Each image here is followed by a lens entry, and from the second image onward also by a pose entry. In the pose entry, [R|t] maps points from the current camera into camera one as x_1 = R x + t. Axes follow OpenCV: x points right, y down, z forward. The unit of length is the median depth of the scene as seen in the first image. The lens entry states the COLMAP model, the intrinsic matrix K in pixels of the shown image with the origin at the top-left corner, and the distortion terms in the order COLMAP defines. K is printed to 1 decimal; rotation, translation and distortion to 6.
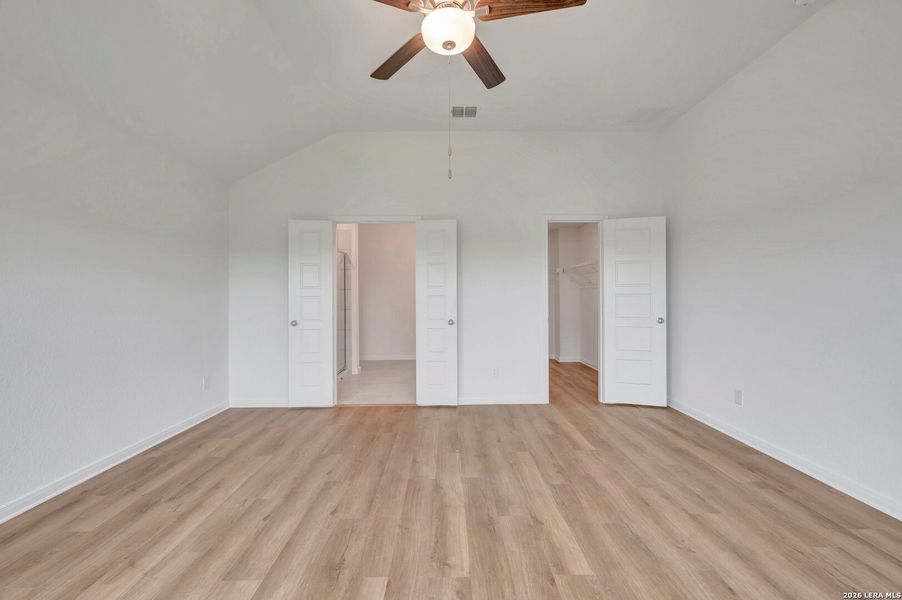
lens RADIAL K [[358.3, 0, 452.1], [0, 358.3, 292.7], [0, 0, 1]] dist [-0.000157, -0.000141]
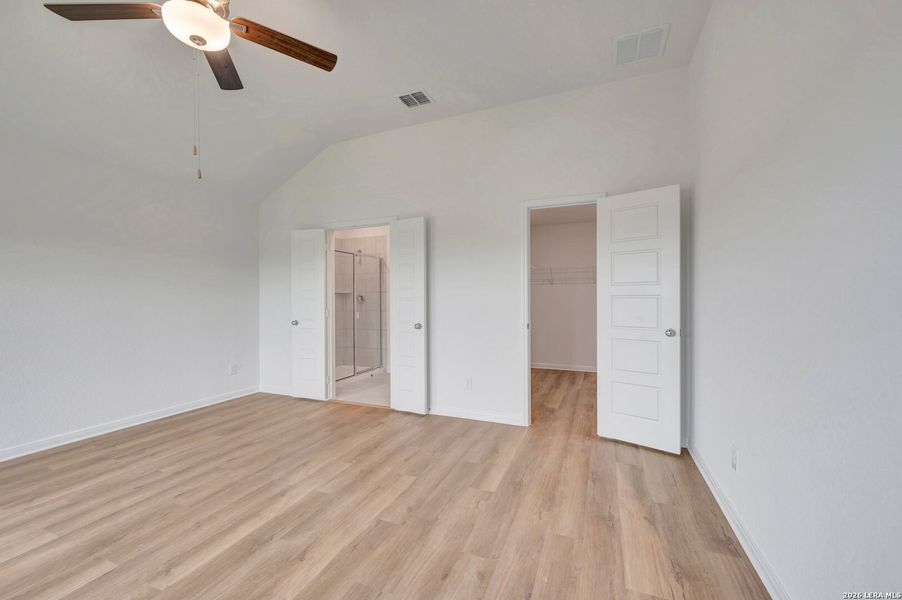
lens RADIAL K [[357.0, 0, 453.3], [0, 357.0, 296.8], [0, 0, 1]] dist [-0.000103, -0.000240]
pose [[0.916217, -0.003056, -0.400670, 0.729498], [0.006102, 0.999961, 0.006326, 0.000128], [0.400635, -0.008241, 0.916201, 0.278080]]
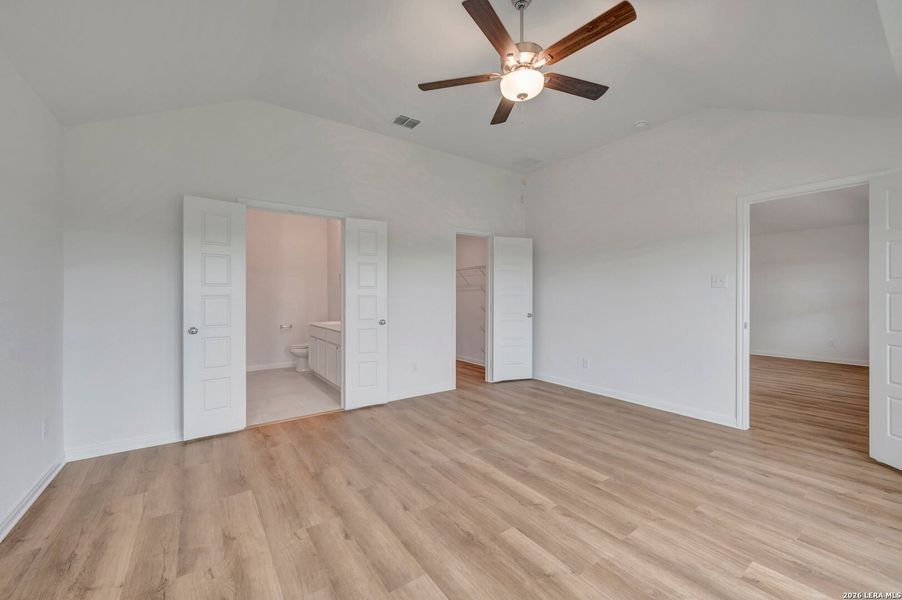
lens RADIAL K [[357.0, 0, 453.3], [0, 357.0, 296.8], [0, 0, 1]] dist [-0.000103, -0.000240]
pose [[0.822735, 0.005663, 0.568397, -0.659547], [-0.010112, 0.999938, 0.004674, 0.004954], [-0.568335, -0.009593, 0.822741, 0.079228]]
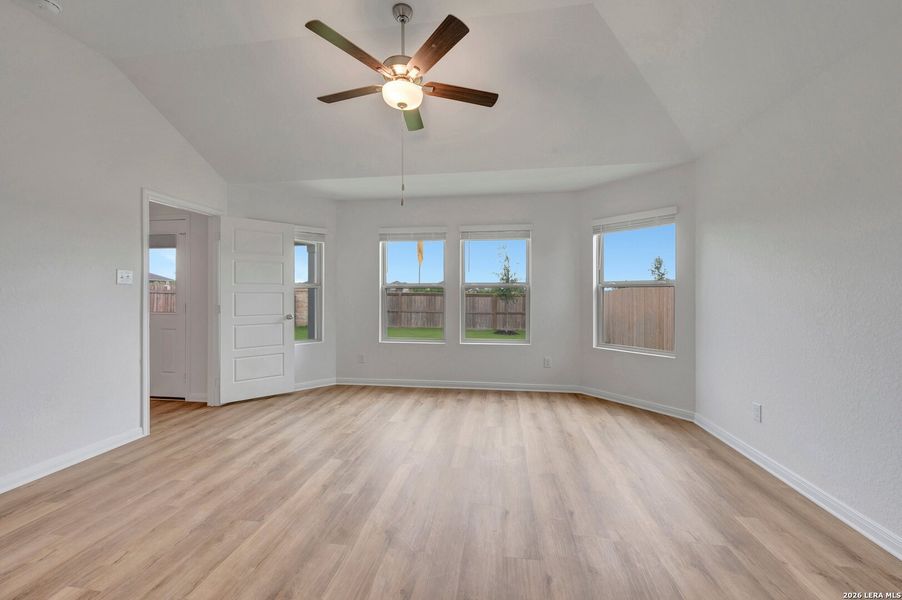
lens RADIAL K [[357.0, 0, 453.3], [0, 357.0, 296.8], [0, 0, 1]] dist [-0.000103, -0.000240]
pose [[-0.988736, 0.008274, 0.149439, -0.279184], [0.007527, 0.999956, -0.005561, 0.020207], [-0.149478, -0.004373, -0.988755, 1.645005]]
